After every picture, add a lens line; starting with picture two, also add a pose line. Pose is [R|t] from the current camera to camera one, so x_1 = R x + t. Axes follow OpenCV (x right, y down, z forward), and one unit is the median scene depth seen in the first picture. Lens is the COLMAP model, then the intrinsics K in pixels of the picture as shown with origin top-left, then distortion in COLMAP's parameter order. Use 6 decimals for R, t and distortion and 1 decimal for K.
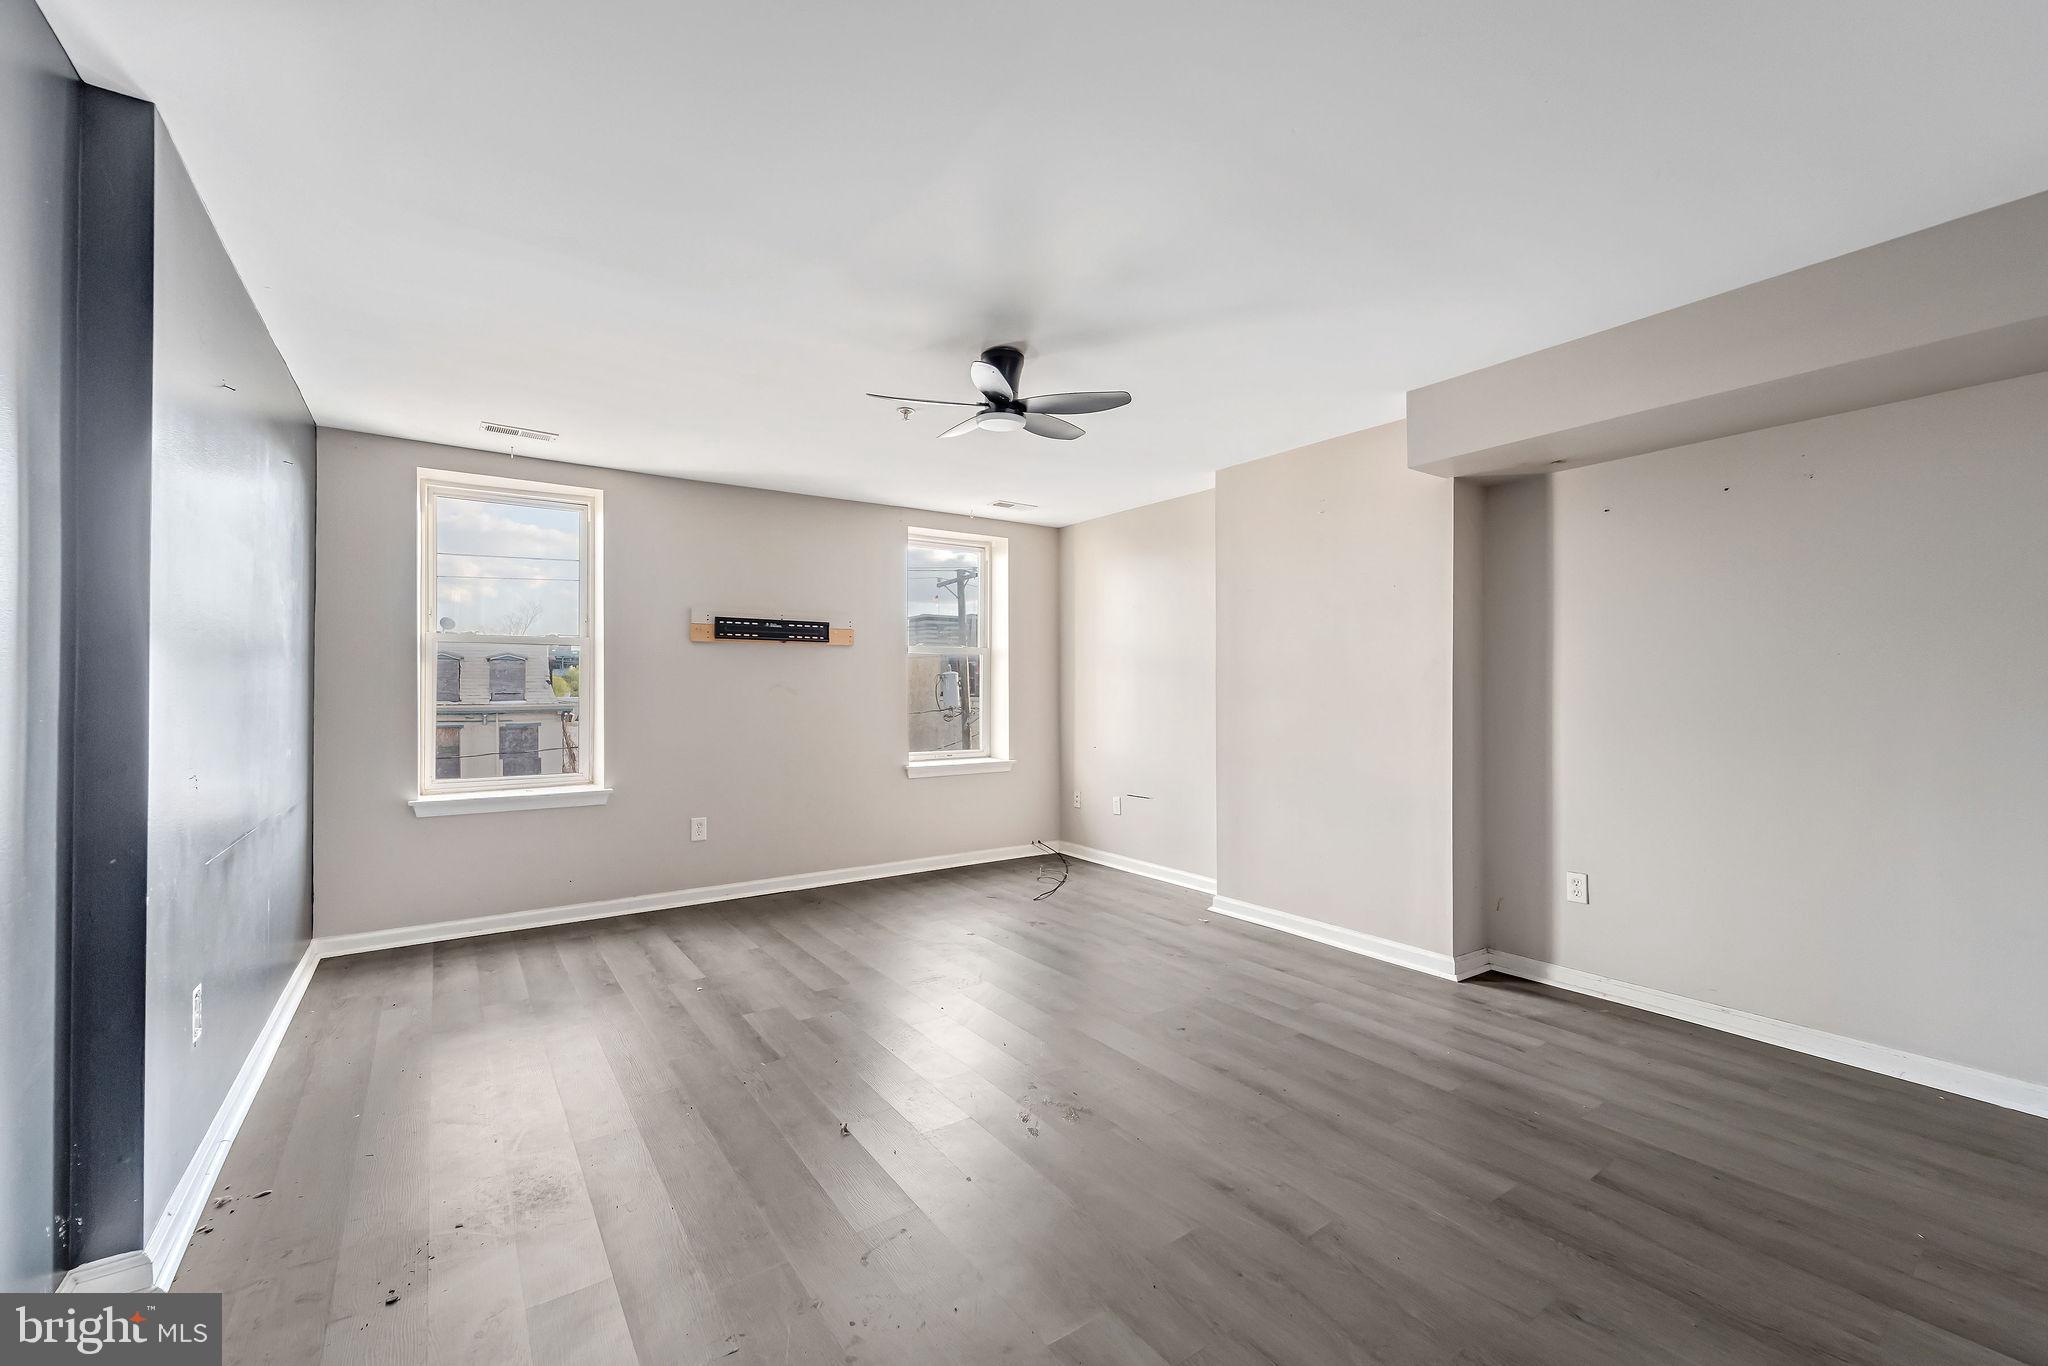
lens RADIAL K [[854.8, 0, 1033.0], [0, 854.8, 684.7], [0, 0, 1]] dist [0.001926, -0.000219]
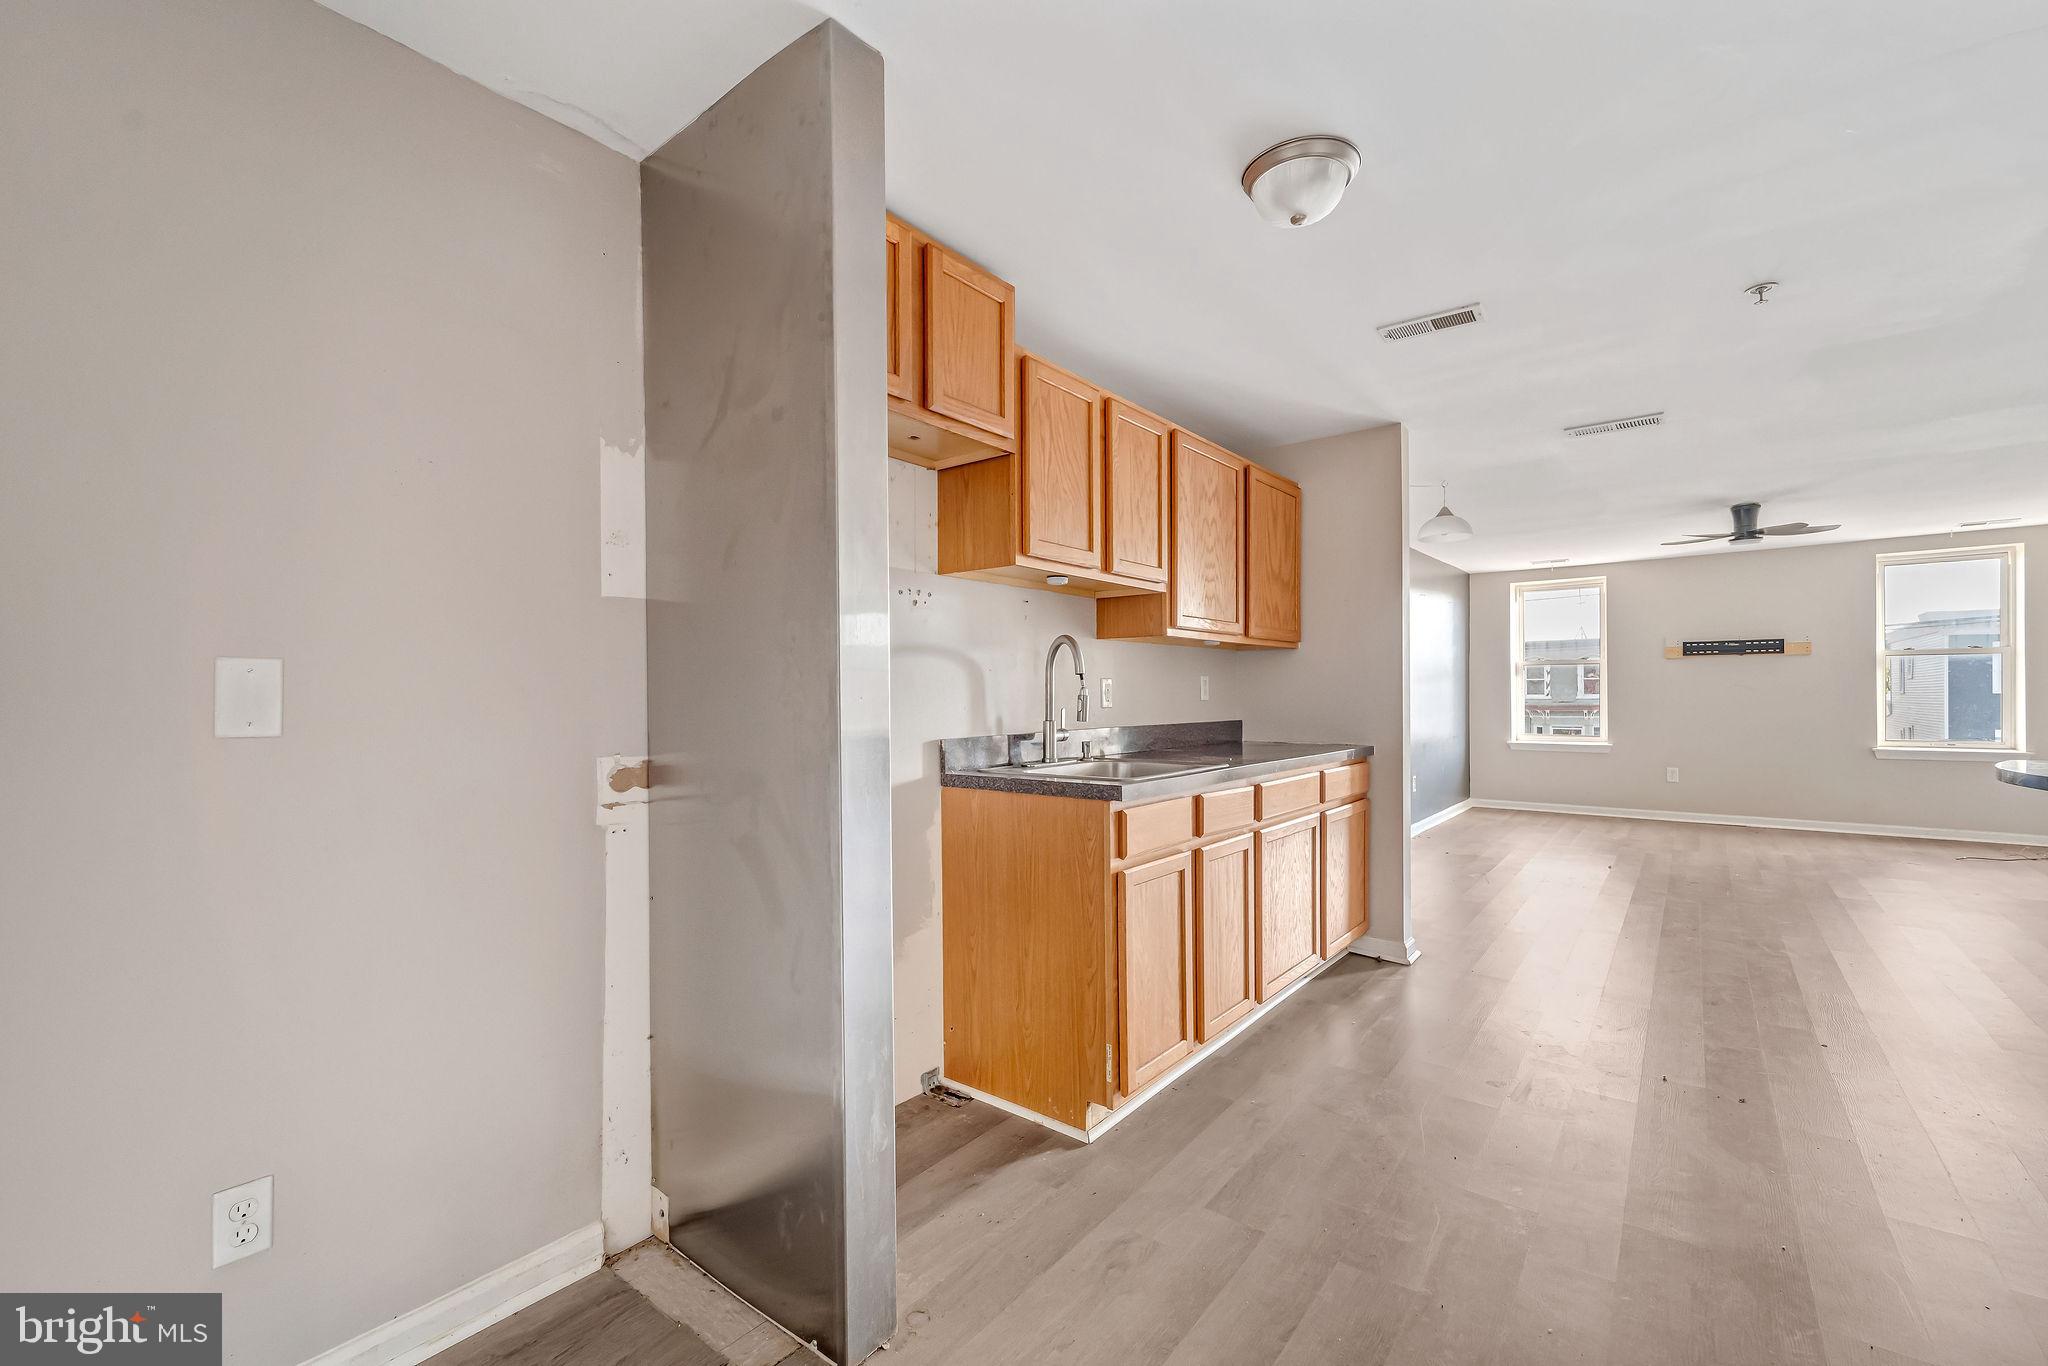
lens RADIAL K [[854.8, 0, 1030.1], [0, 854.8, 686.6], [0, 0, 1]] dist [0.001926, -0.000219]
pose [[0.301016, -0.002059, -0.953617, 0.770058], [0.015556, 0.999875, 0.002751, -0.020224], [0.953492, -0.015662, 0.301011, -0.625237]]
